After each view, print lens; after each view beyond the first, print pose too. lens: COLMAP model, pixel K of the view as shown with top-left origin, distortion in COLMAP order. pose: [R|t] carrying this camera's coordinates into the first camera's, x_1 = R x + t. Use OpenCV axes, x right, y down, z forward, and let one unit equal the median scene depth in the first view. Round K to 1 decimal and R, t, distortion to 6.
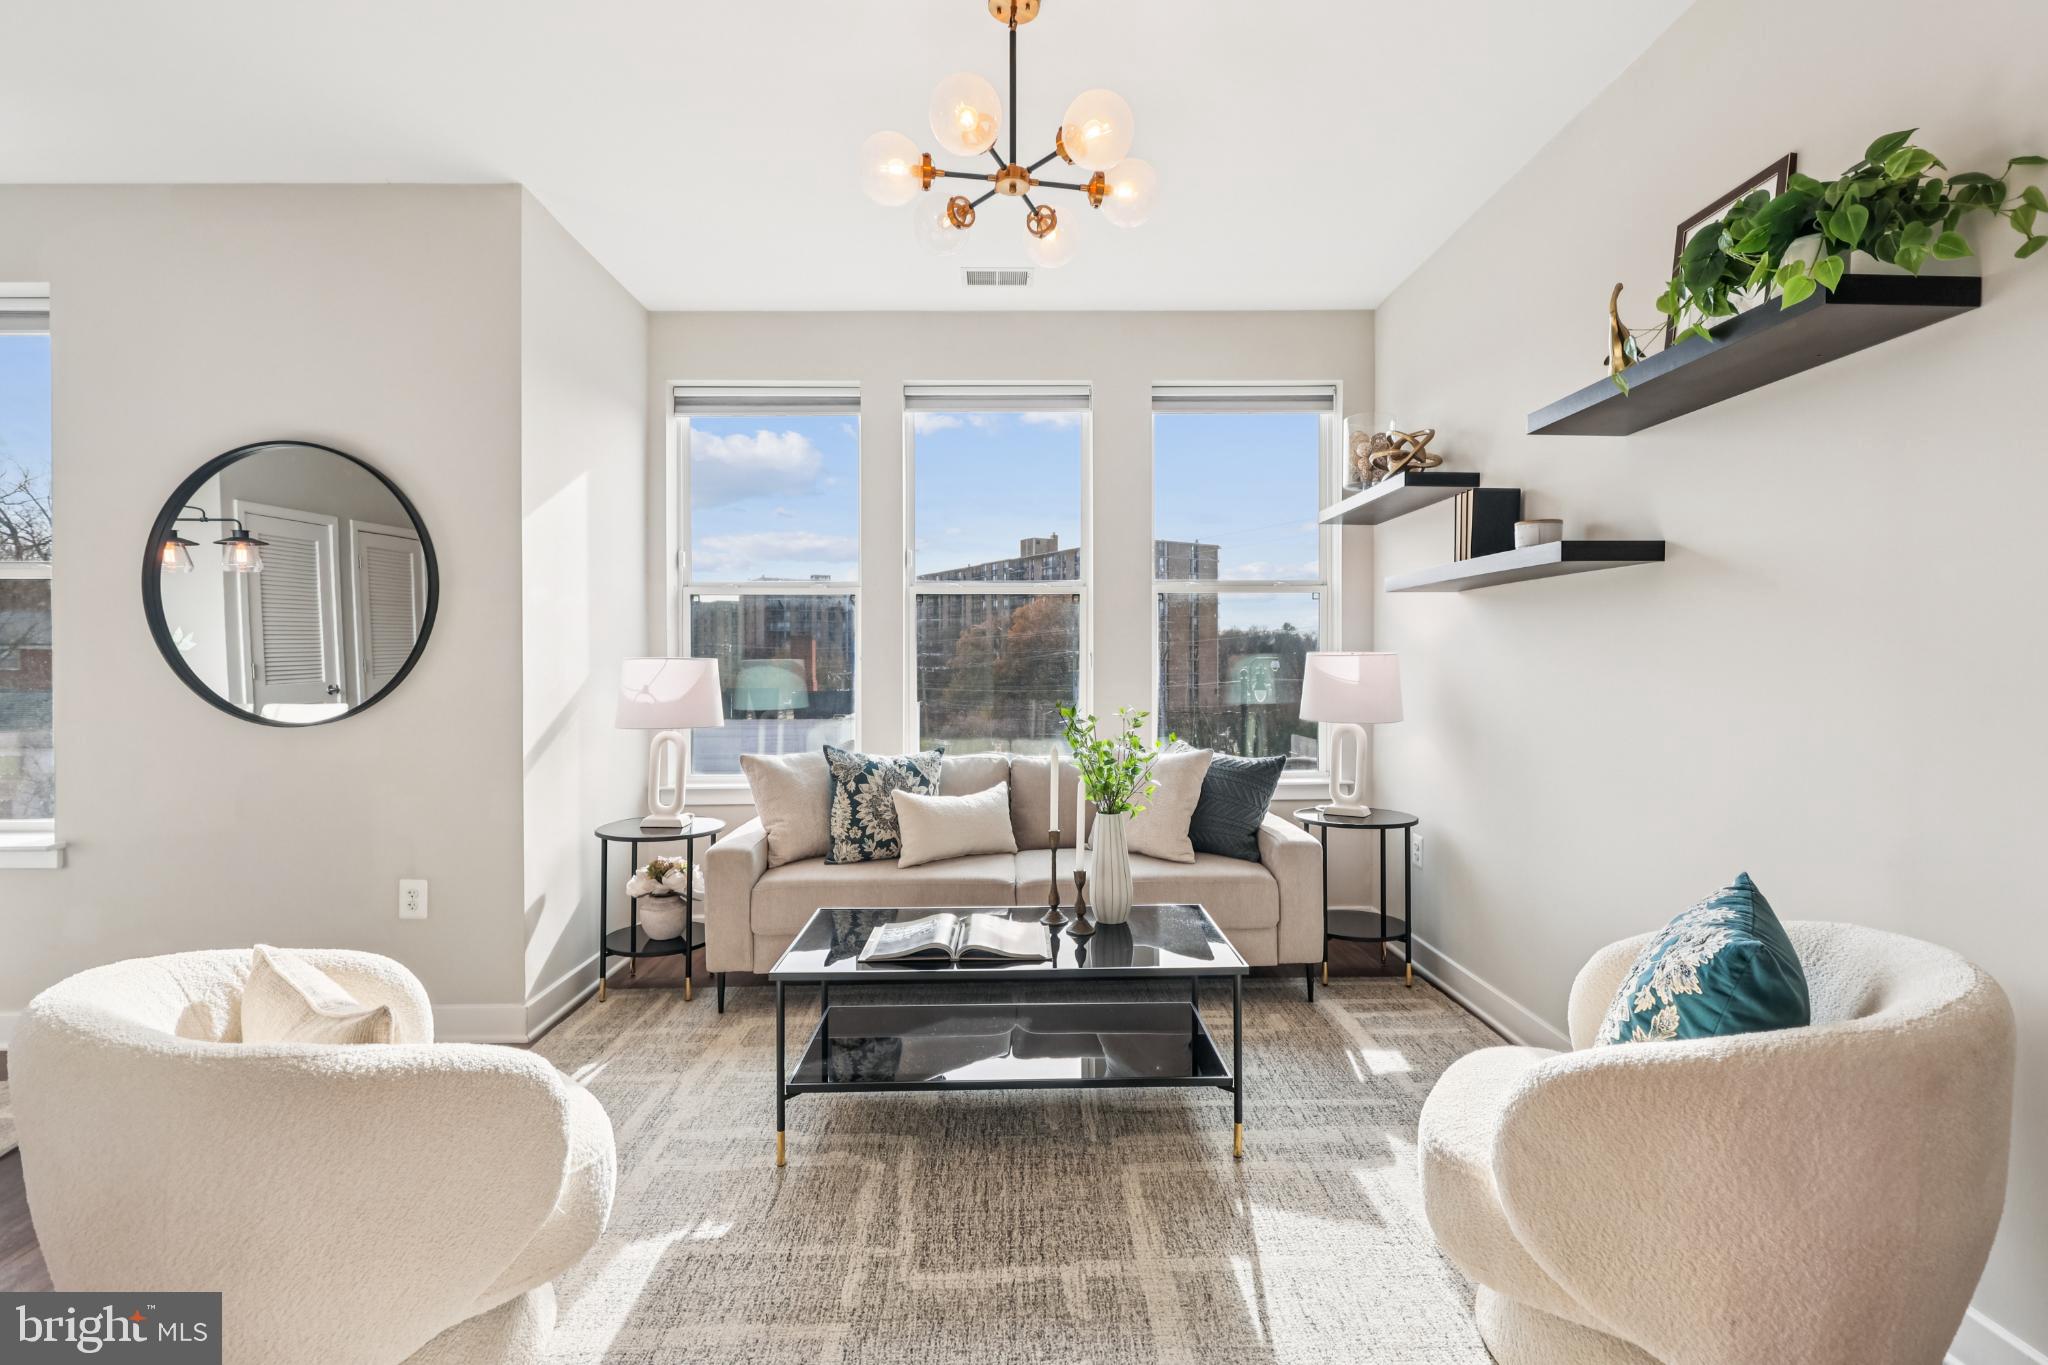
lens RADIAL K [[939.7, 0, 1031.0], [0, 939.7, 672.2], [0, 0, 1]] dist [0.001477, 0.000578]
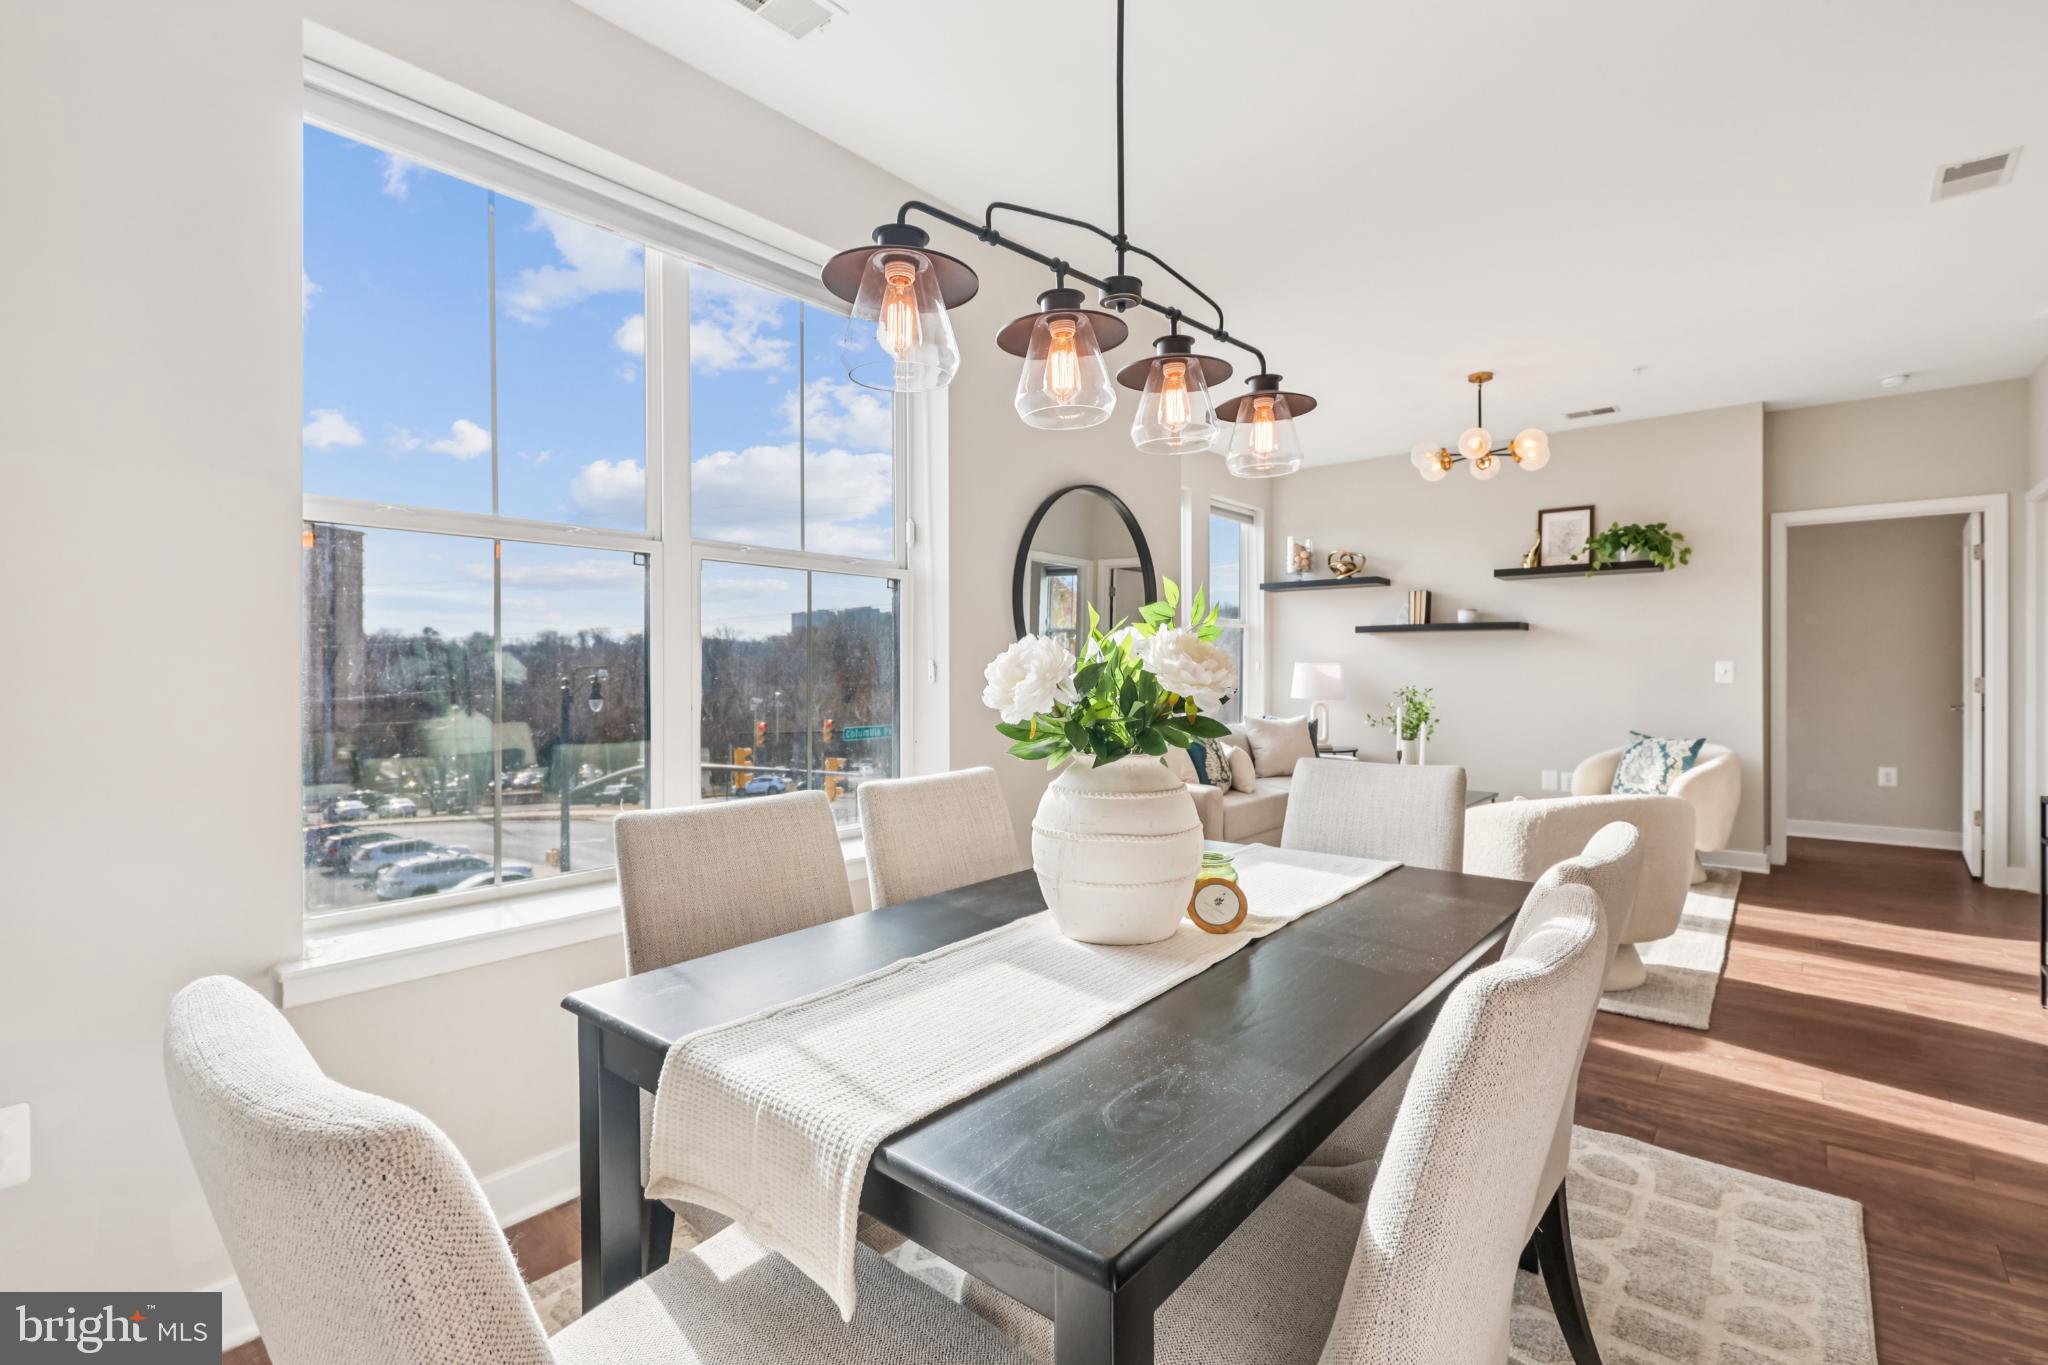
lens RADIAL K [[923.2, 0, 1035.9], [0, 923.2, 675.3], [0, 0, 1]] dist [-0.003218, -0.000526]
pose [[0.654278, -0.000244, 0.756254, -1.569235], [0.005425, 0.999976, -0.004370, 0.009732], [-0.756235, 0.006962, 0.654263, 0.232100]]
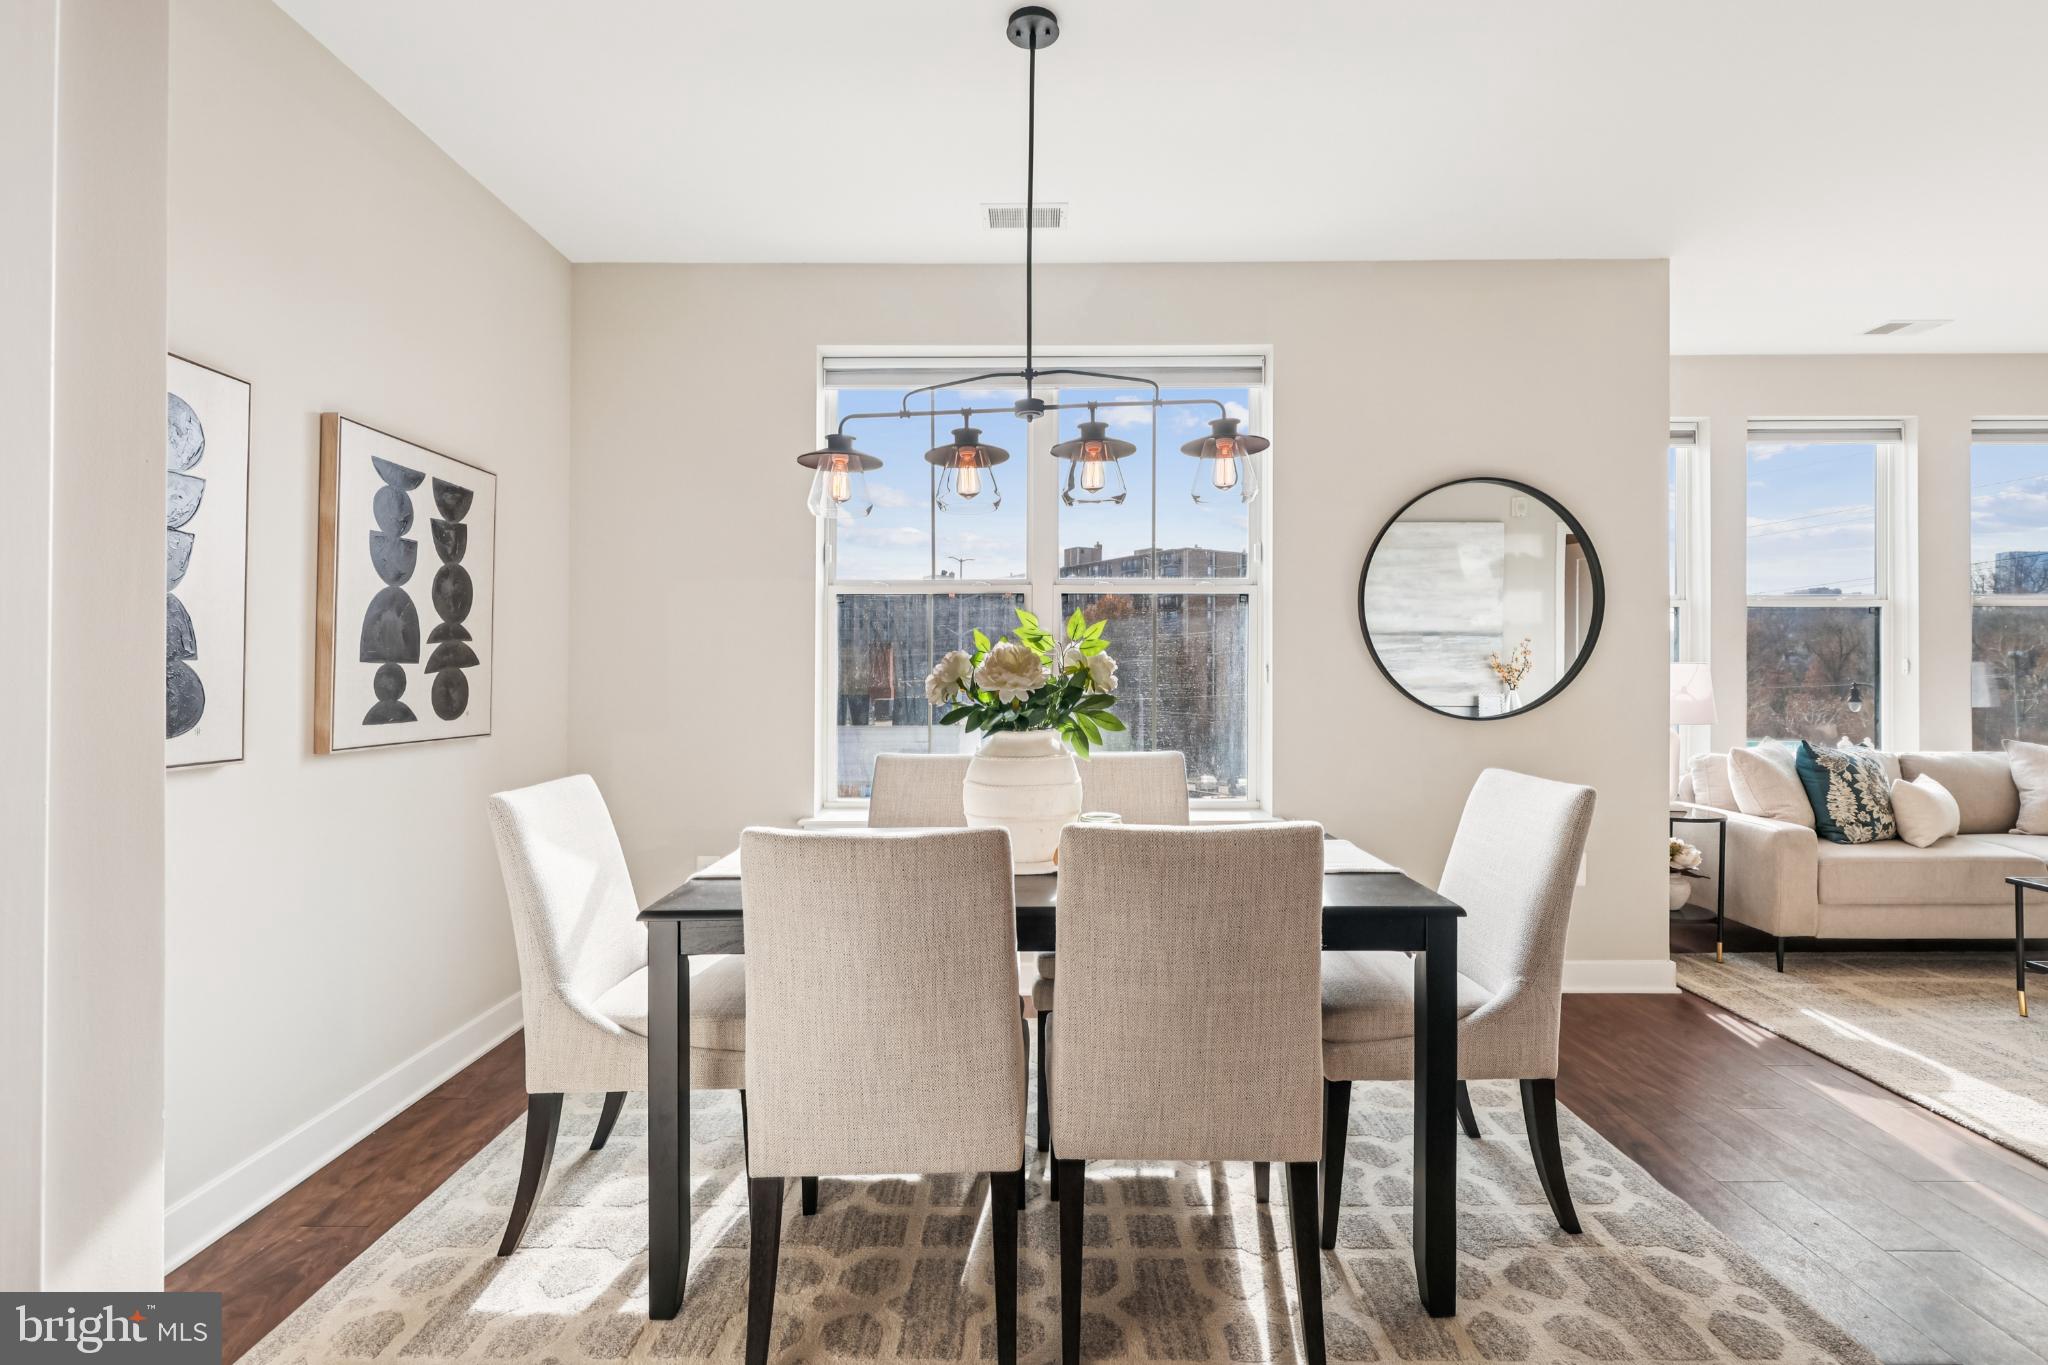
lens RADIAL K [[939.0, 0, 1030.0], [0, 939.0, 667.2], [0, 0, 1]] dist [-0.003236, -0.000069]
pose [[0.999724, 0.003731, -0.023202, -1.181317], [-0.004063, 0.999890, -0.014280, 0.010201], [0.023146, 0.014370, 0.999629, -0.160698]]
